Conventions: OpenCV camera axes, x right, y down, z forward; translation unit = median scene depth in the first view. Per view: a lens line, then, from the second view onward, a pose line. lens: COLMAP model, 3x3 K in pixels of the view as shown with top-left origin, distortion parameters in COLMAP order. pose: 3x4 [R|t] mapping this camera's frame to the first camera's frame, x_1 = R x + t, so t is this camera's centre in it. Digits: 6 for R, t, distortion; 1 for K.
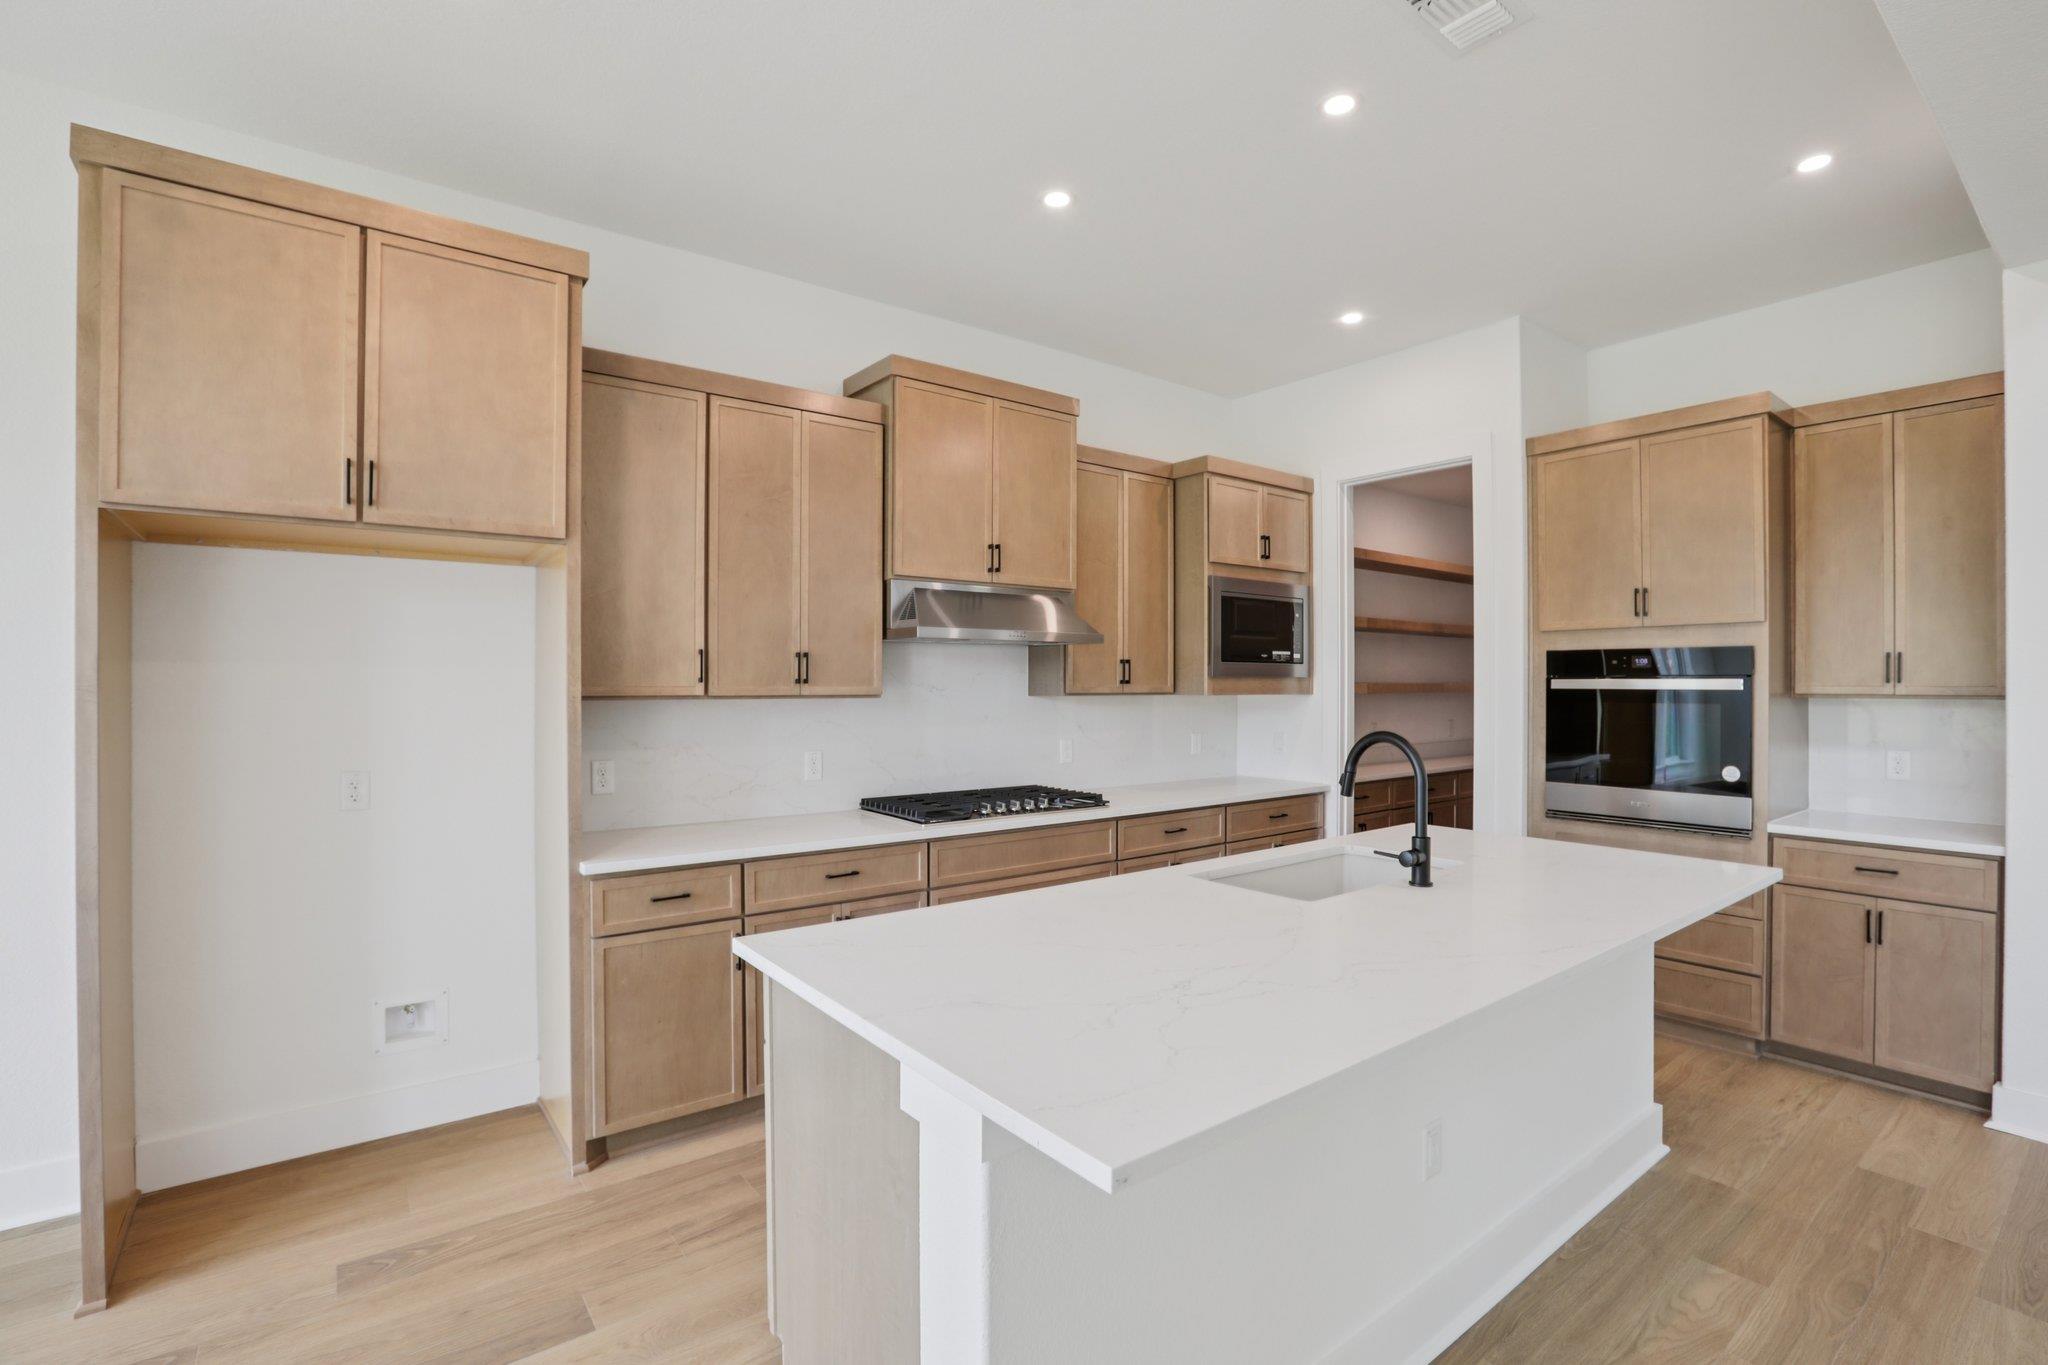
lens RADIAL K [[928.2, 0, 1036.8], [0, 928.2, 686.5], [0, 0, 1]] dist [-0.060216, 0.018945]
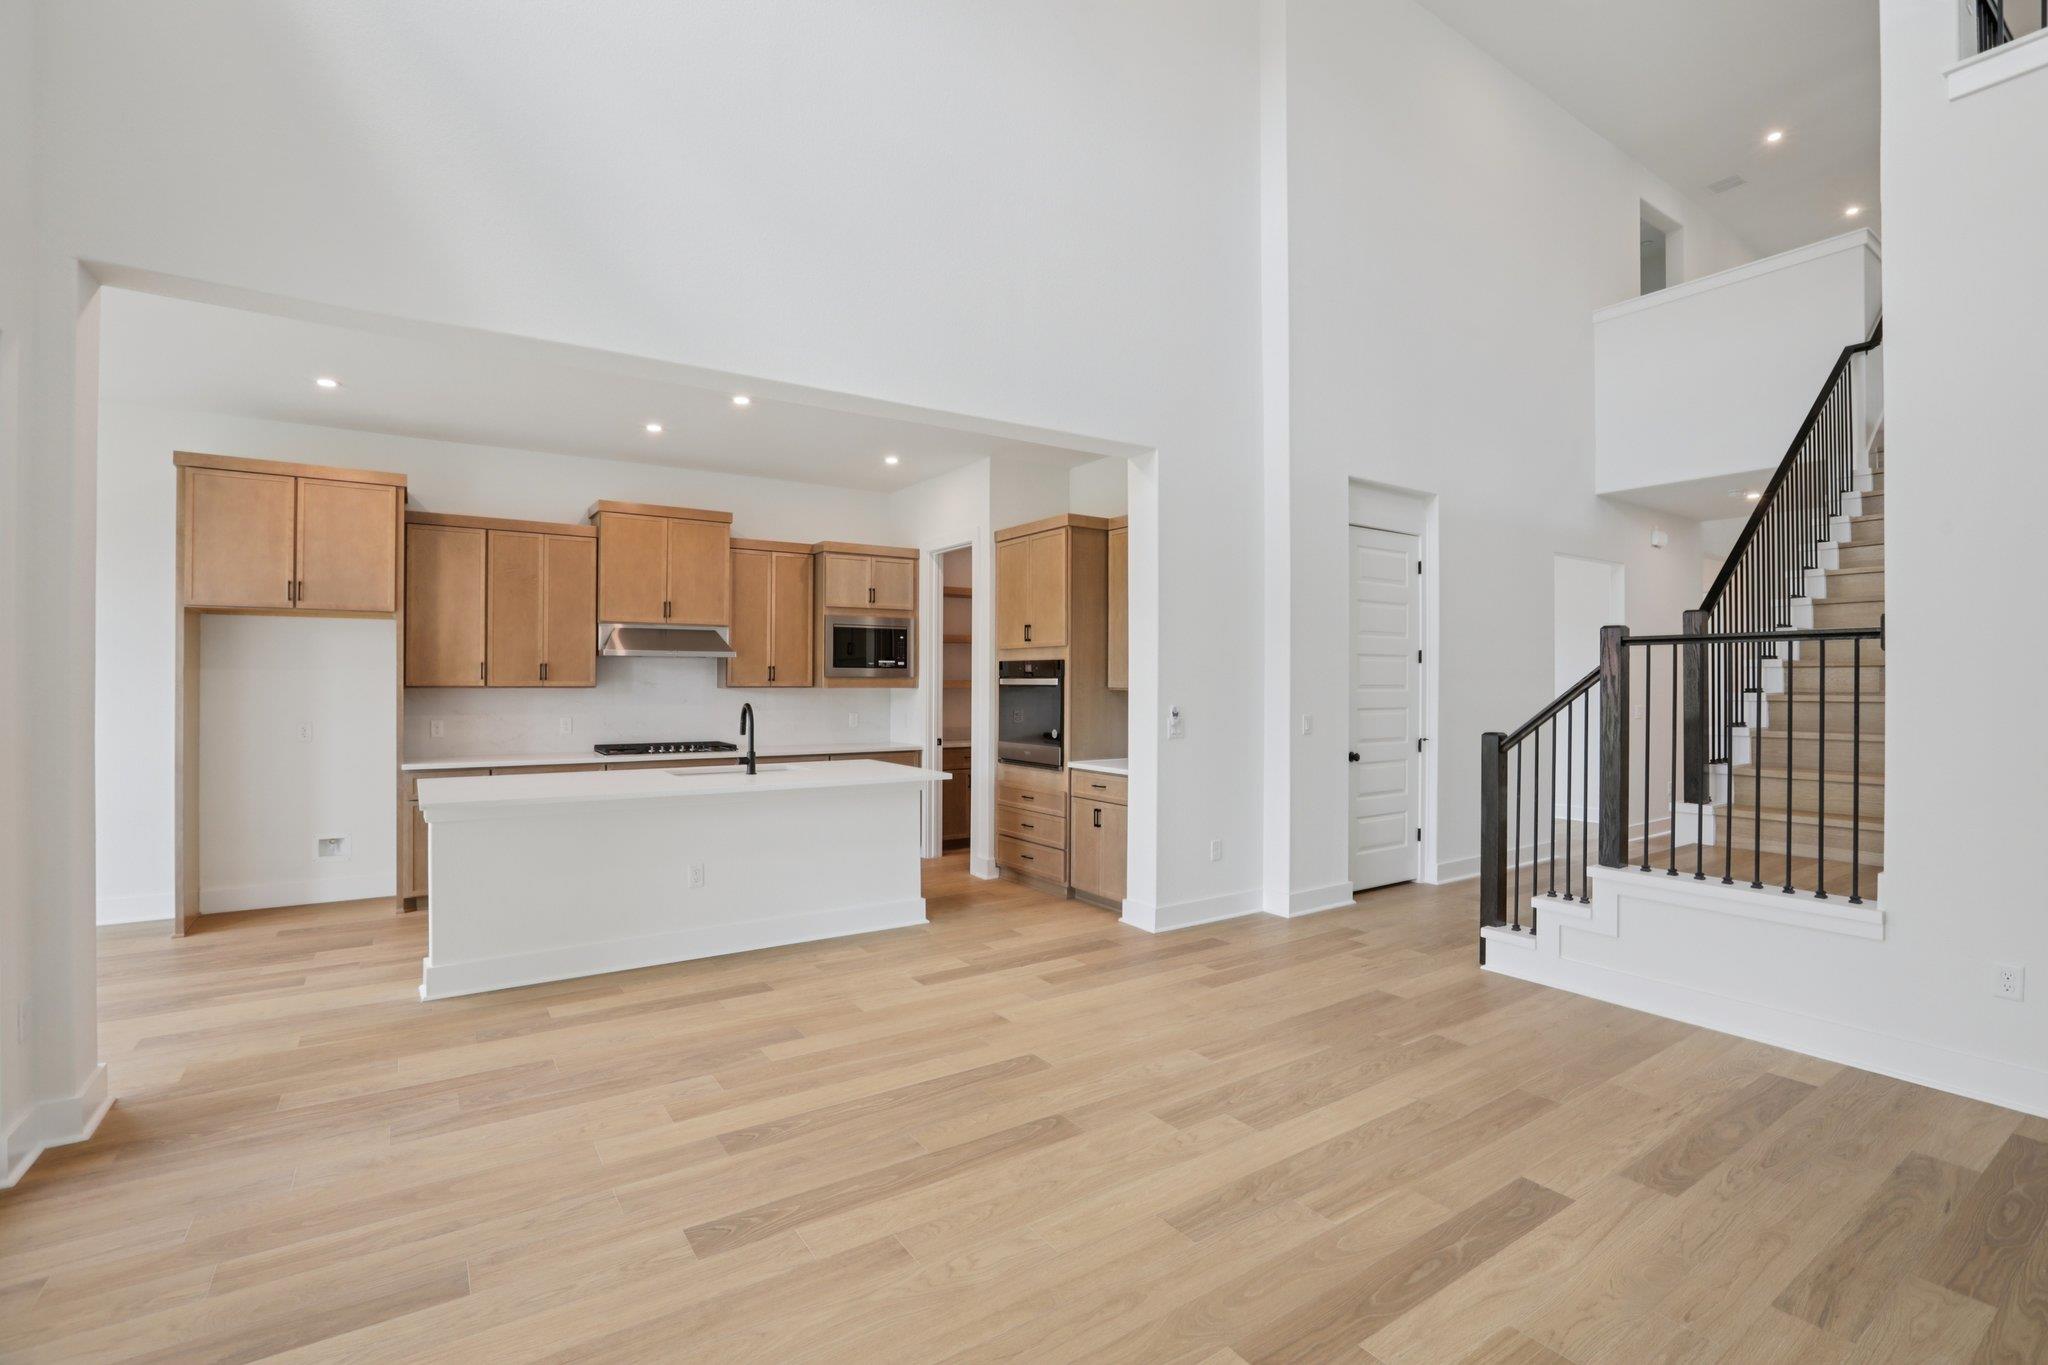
lens RADIAL K [[933.9, 0, 1036.1], [0, 933.9, 684.6], [0, 0, 1]] dist [-0.046256, 0.017052]
pose [[0.998086, 0.003161, -0.061759, 0.808754], [-0.003178, 0.999995, -0.000178, 0.003394], [0.061759, 0.000374, 0.998091, -0.759778]]
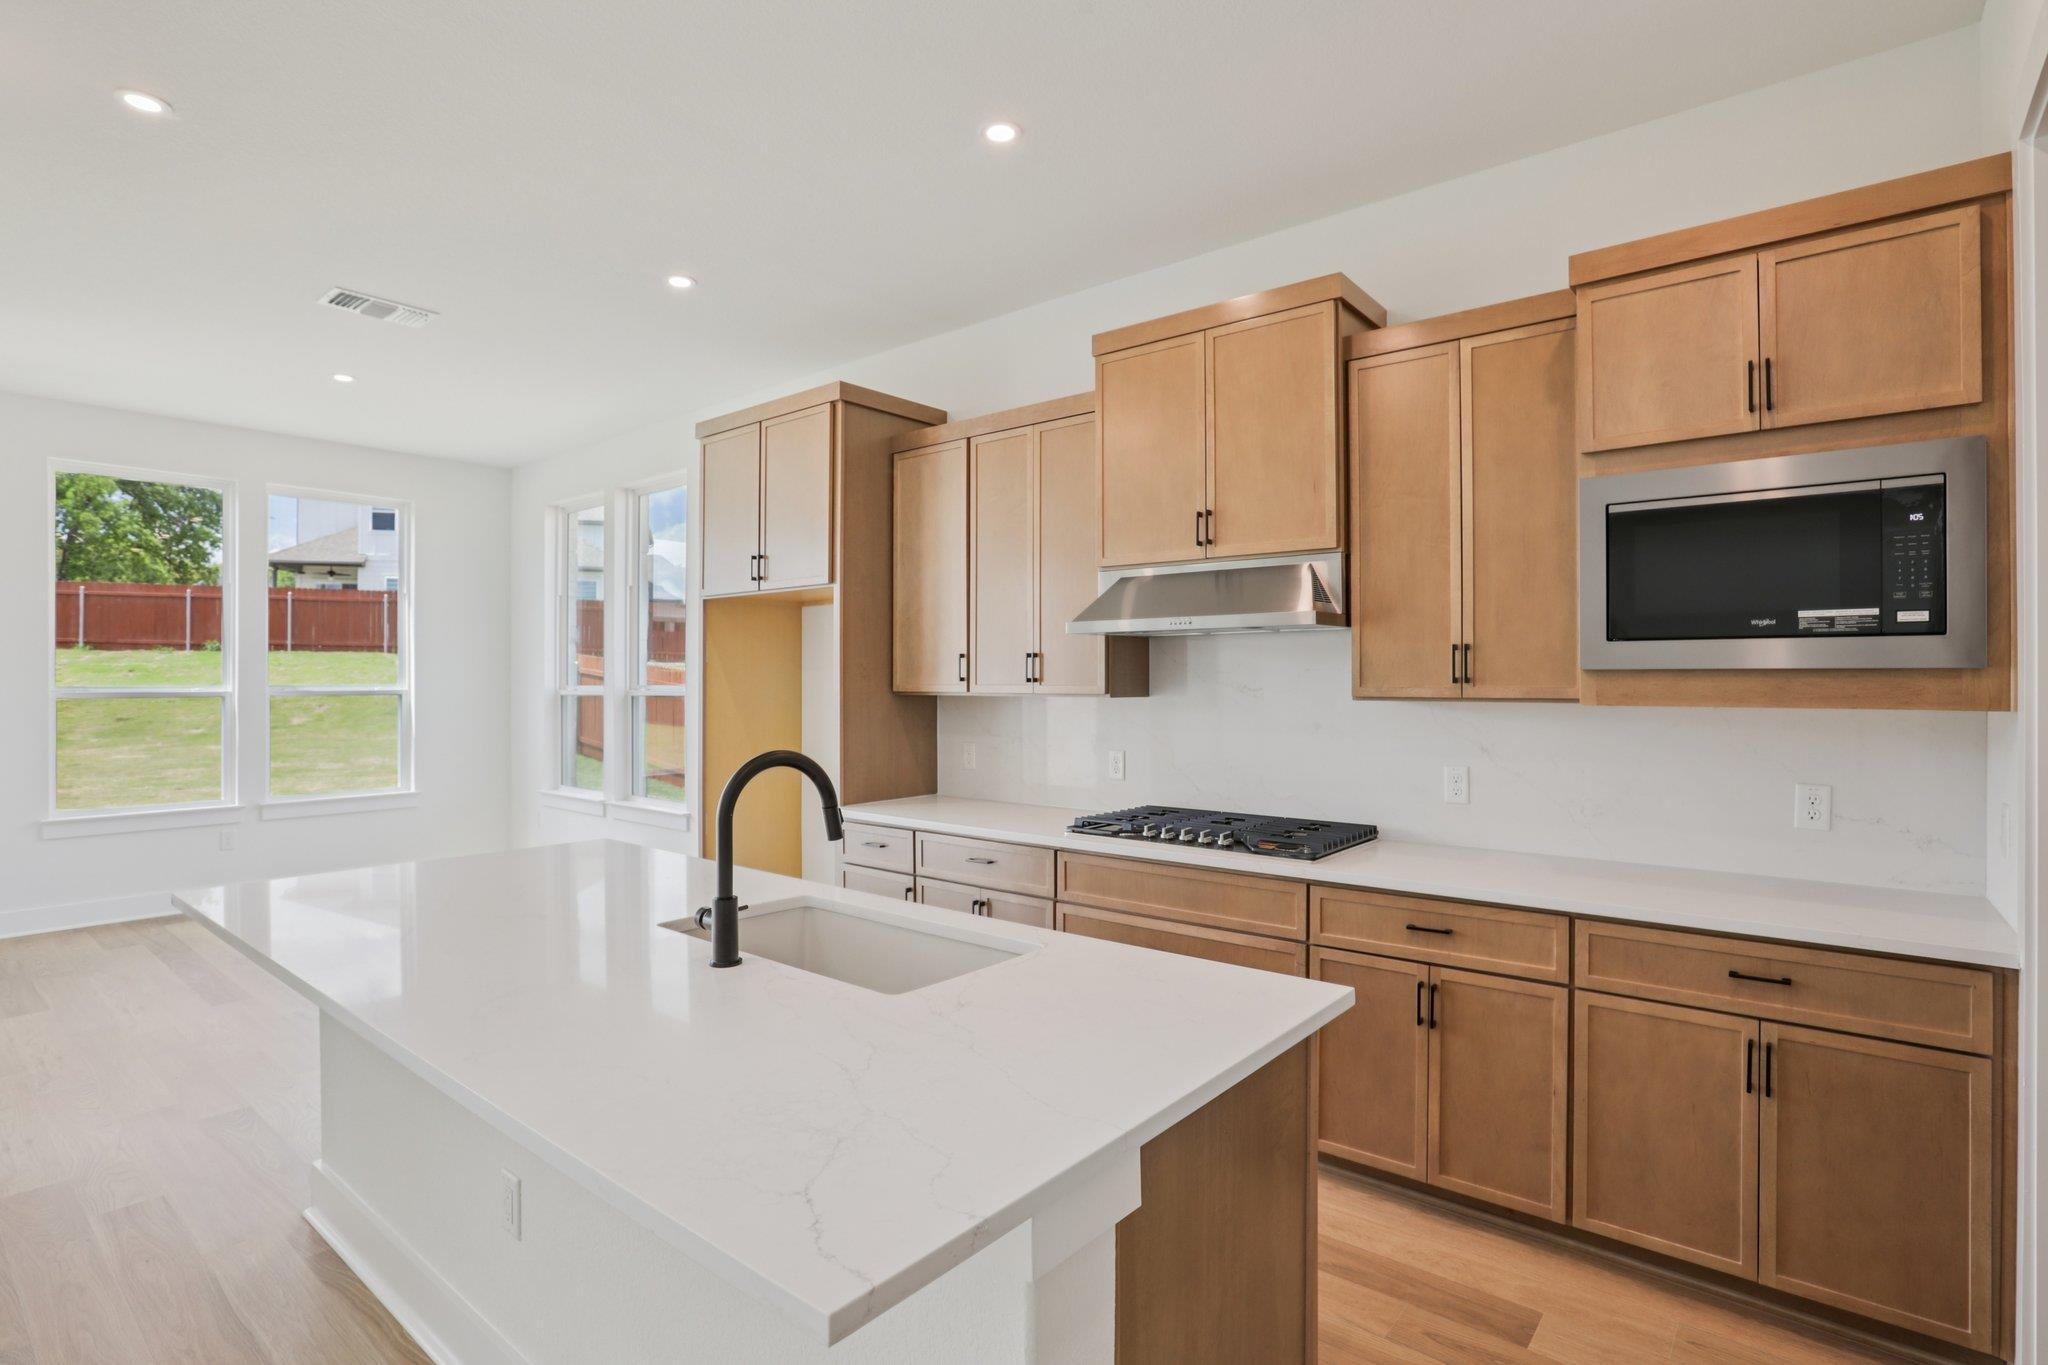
lens RADIAL K [[1028.9, 0, 1027.5], [0, 1028.9, 674.8], [0, 0, 1]] dist [-0.013019, 0.001138]
pose [[0.227955, -0.004592, -0.973661, 0.842317], [-0.000867, 0.999988, -0.004919, -0.005836], [0.973671, 0.001966, 0.227949, 0.682455]]
